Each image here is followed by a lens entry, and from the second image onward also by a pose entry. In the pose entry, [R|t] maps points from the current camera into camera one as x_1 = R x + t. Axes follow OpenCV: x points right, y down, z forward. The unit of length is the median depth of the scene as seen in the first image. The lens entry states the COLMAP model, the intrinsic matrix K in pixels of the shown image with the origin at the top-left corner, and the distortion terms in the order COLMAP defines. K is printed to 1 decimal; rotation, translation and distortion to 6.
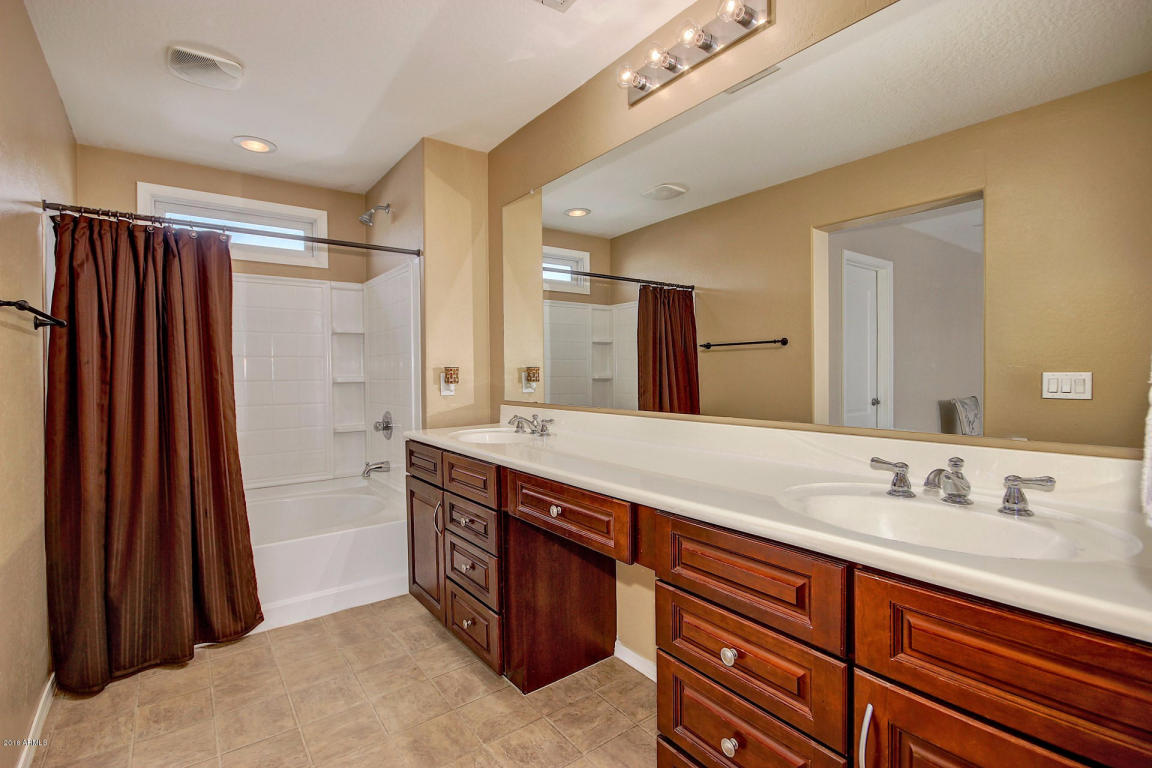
lens RADIAL K [[536.9, 0, 576.0], [0, 536.9, 384.0], [0, 0, 1]] dist [-0.001026, -0.000747]
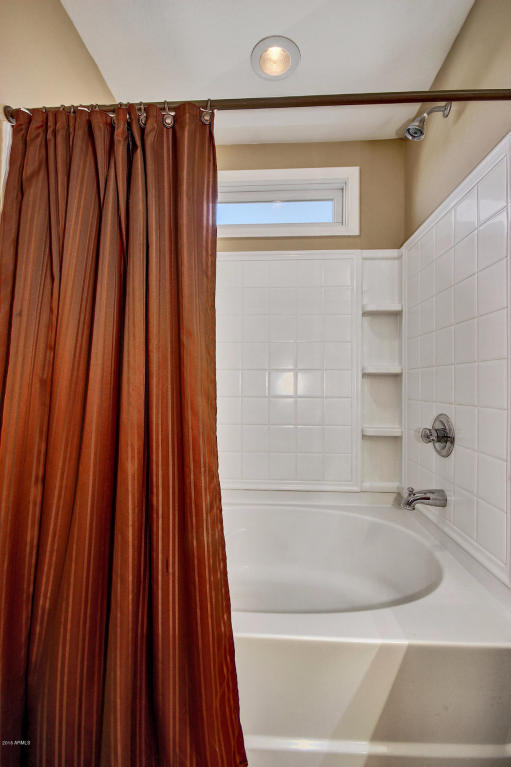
lens RADIAL K [[357.5, 0, 255.5], [0, 357.5, 383.5], [0, 0, 1]] dist [-0.001026, -0.000747]
pose [[0.768669, 0.010282, -0.639564, -0.252758], [-0.025313, 0.999577, -0.014353, 0.027671], [0.639145, 0.027222, 0.768604, 0.528499]]
